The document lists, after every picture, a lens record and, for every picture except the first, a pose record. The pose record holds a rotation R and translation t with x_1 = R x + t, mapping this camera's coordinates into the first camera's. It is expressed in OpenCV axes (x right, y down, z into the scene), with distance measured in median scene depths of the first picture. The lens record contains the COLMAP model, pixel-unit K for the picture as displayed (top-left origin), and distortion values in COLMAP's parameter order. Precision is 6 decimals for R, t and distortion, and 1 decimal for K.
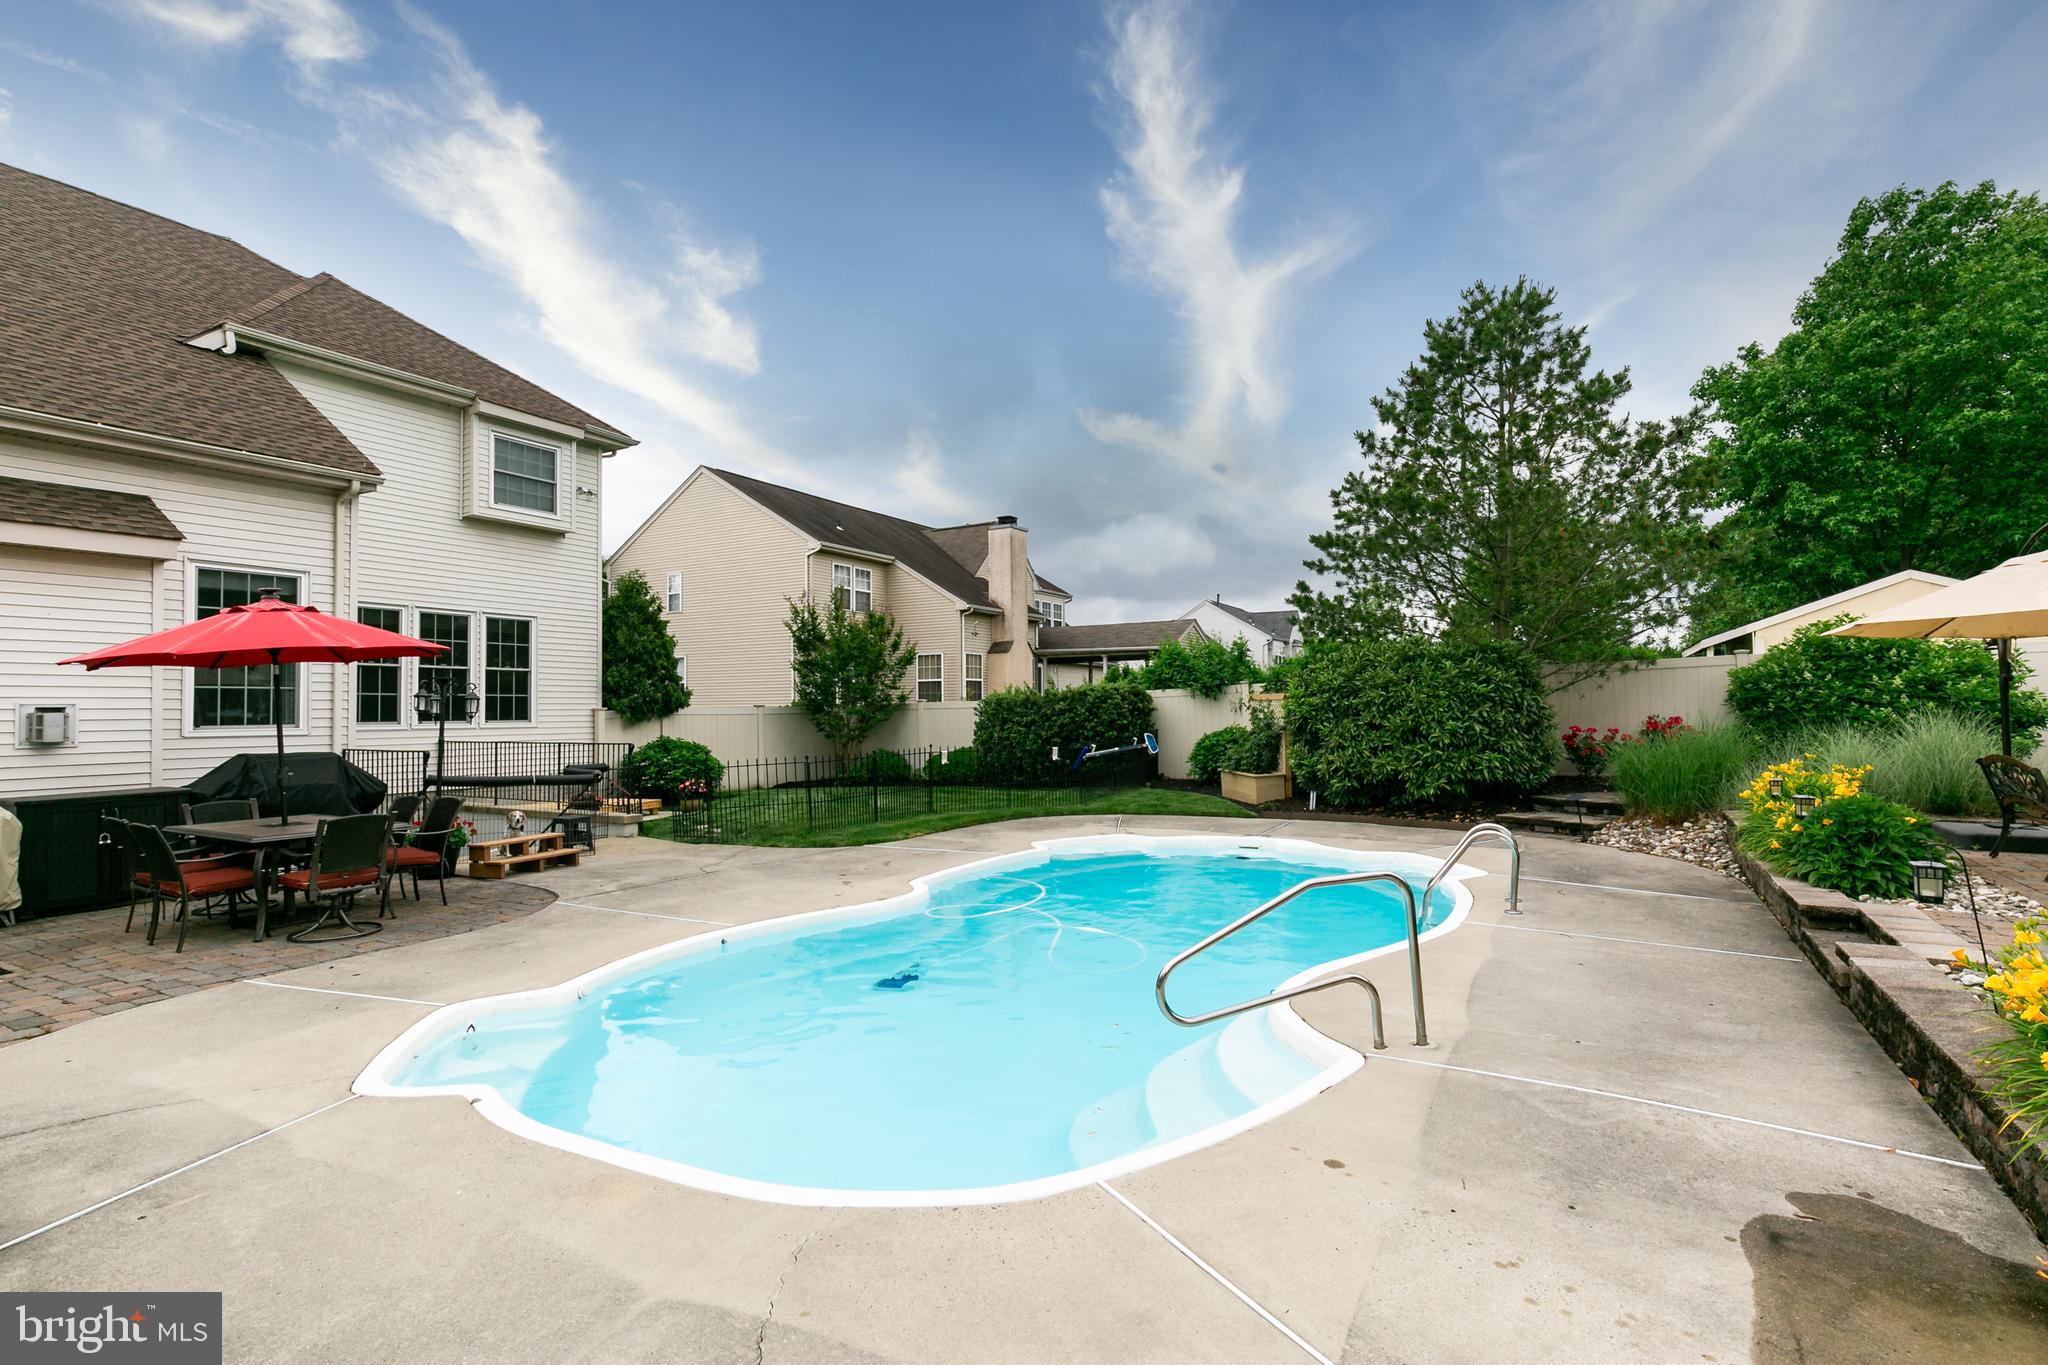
lens RADIAL K [[973.1, 0, 1025.1], [0, 973.1, 692.7], [0, 0, 1]] dist [0.003132, 0.000901]
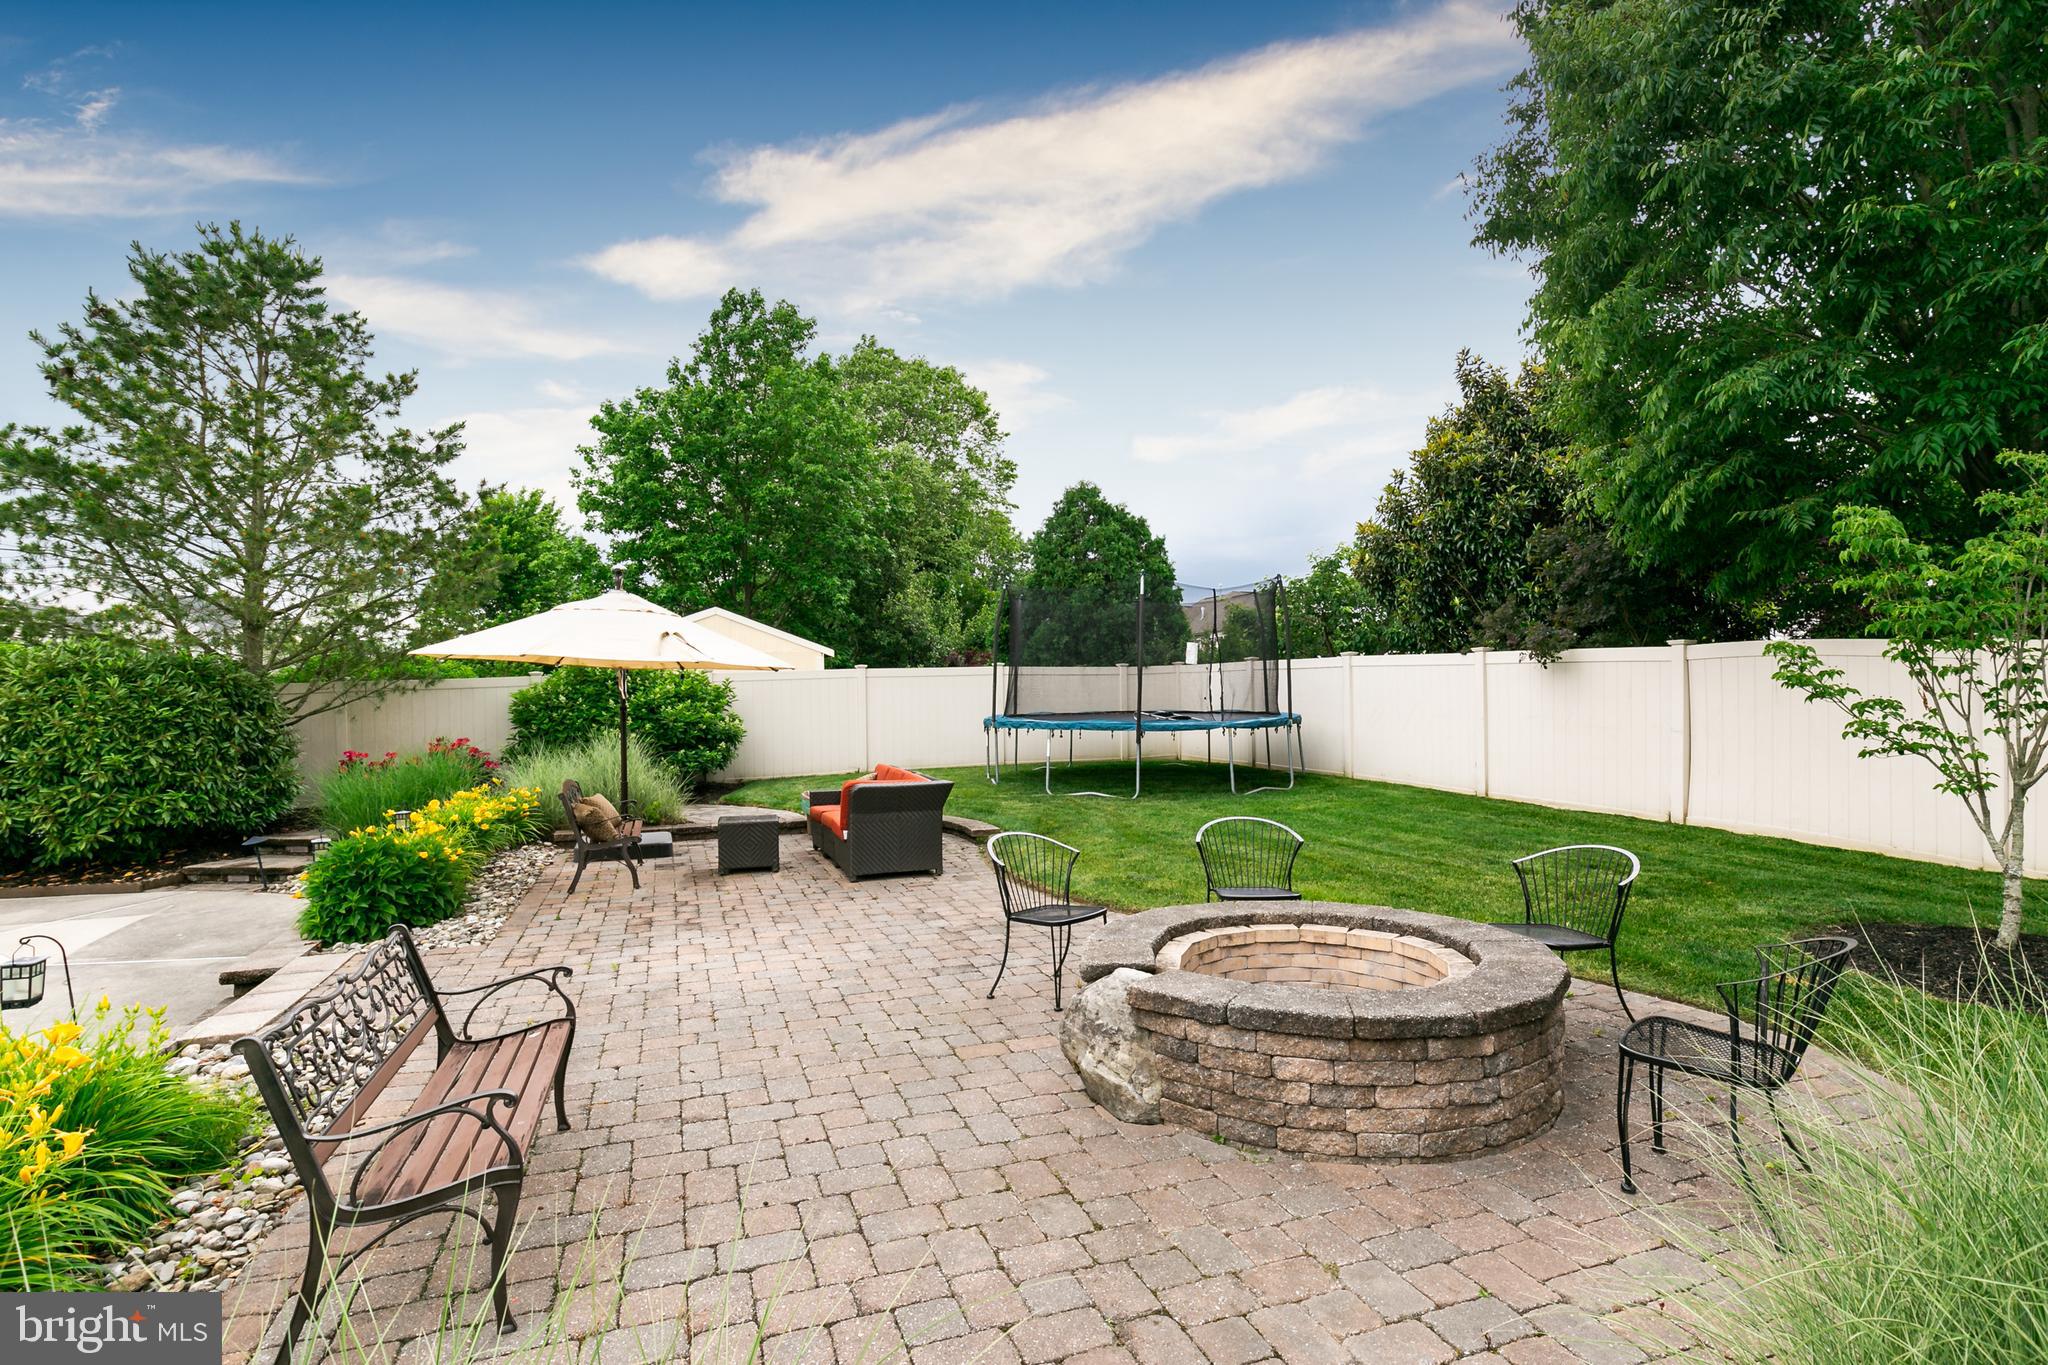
lens RADIAL K [[973.1, 0, 1025.1], [0, 973.1, 692.7], [0, 0, 1]] dist [0.003132, 0.000901]
pose [[0.638236, 0.009778, 0.769779, 0.299039], [-0.004782, 0.999950, -0.008737, -0.016927], [-0.769826, 0.001895, 0.638251, -0.063585]]
